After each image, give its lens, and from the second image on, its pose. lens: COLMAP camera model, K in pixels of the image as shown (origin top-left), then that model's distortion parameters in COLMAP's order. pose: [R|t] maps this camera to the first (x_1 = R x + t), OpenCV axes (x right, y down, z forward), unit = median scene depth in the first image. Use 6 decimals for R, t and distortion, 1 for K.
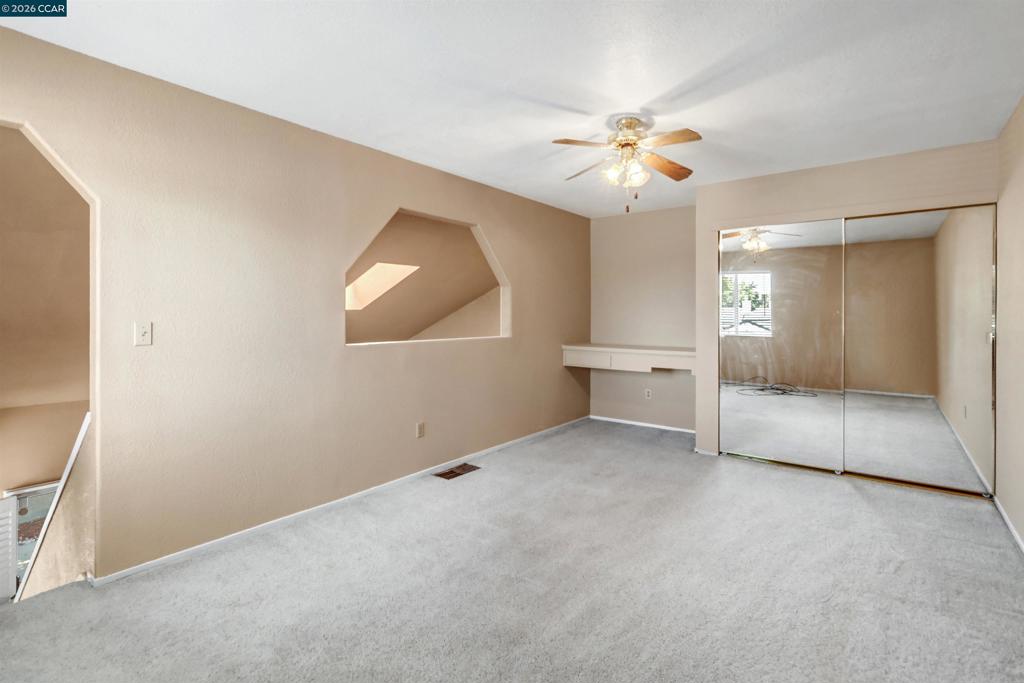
lens RADIAL K [[479.7, 0, 515.1], [0, 479.7, 316.2], [0, 0, 1]] dist [0.003726, 0.000672]
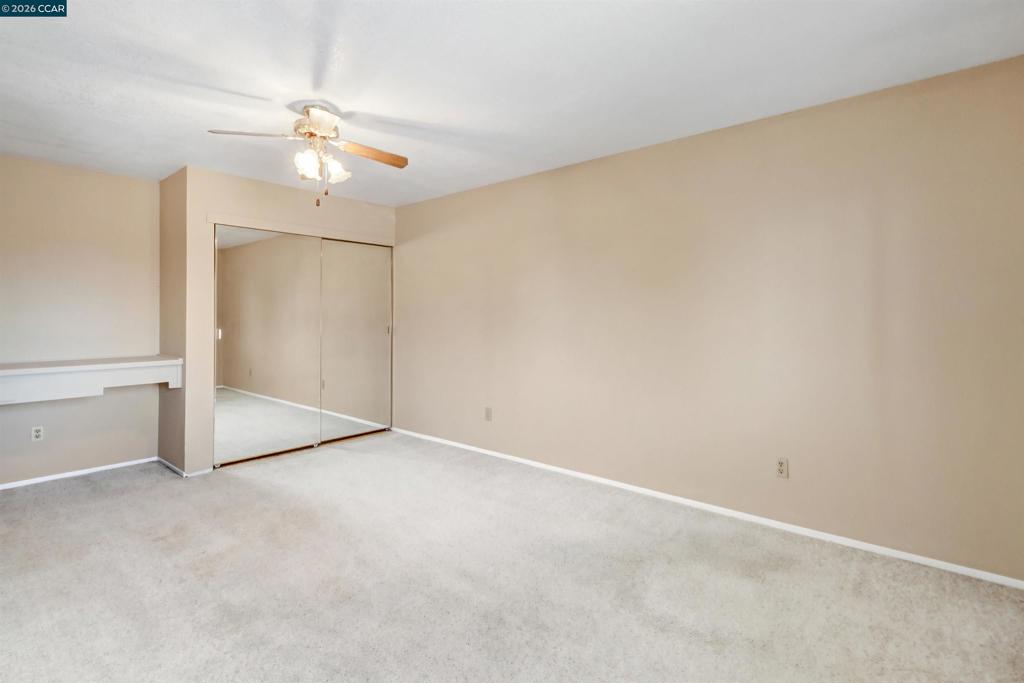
lens RADIAL K [[483.9, 0, 512.3], [0, 483.9, 305.2], [0, 0, 1]] dist [0.002512, 0.000496]
pose [[0.061010, 0.020291, 0.997931, -0.559980], [0.002234, 0.999788, -0.020465, -0.002348], [-0.998135, 0.003478, 0.060952, 0.459961]]
